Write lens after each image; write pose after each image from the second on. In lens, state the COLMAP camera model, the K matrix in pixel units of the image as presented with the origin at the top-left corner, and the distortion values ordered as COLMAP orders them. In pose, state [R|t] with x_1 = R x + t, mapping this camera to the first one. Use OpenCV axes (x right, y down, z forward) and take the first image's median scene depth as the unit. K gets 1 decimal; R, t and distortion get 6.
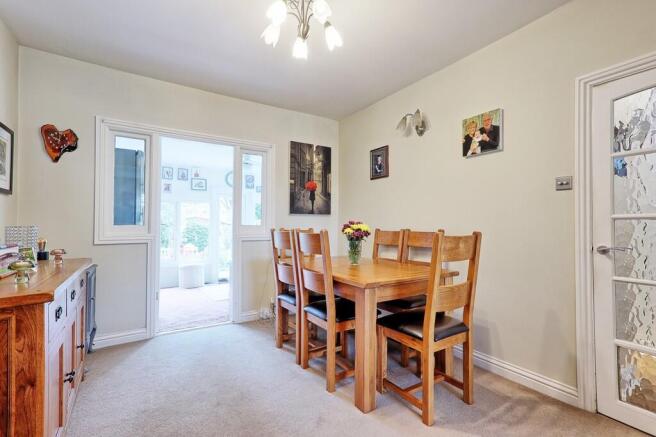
lens RADIAL K [[306.1, 0, 328.0], [0, 306.1, 218.5], [0, 0, 1]] dist [-0.016445, 0.024333]
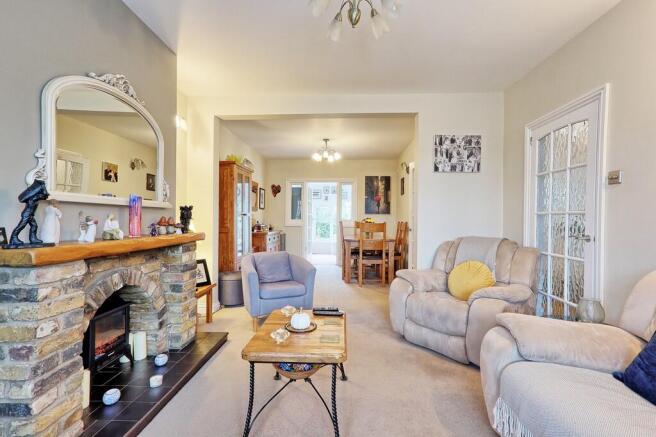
lens RADIAL K [[306.1, 0, 328.0], [0, 306.1, 218.5], [0, 0, 1]] dist [-0.016445, 0.024333]
pose [[0.811545, 0.008968, -0.584221, 0.799652], [0.004335, 0.999762, 0.021368, -0.027302], [0.584274, -0.019874, 0.811313, -0.696854]]
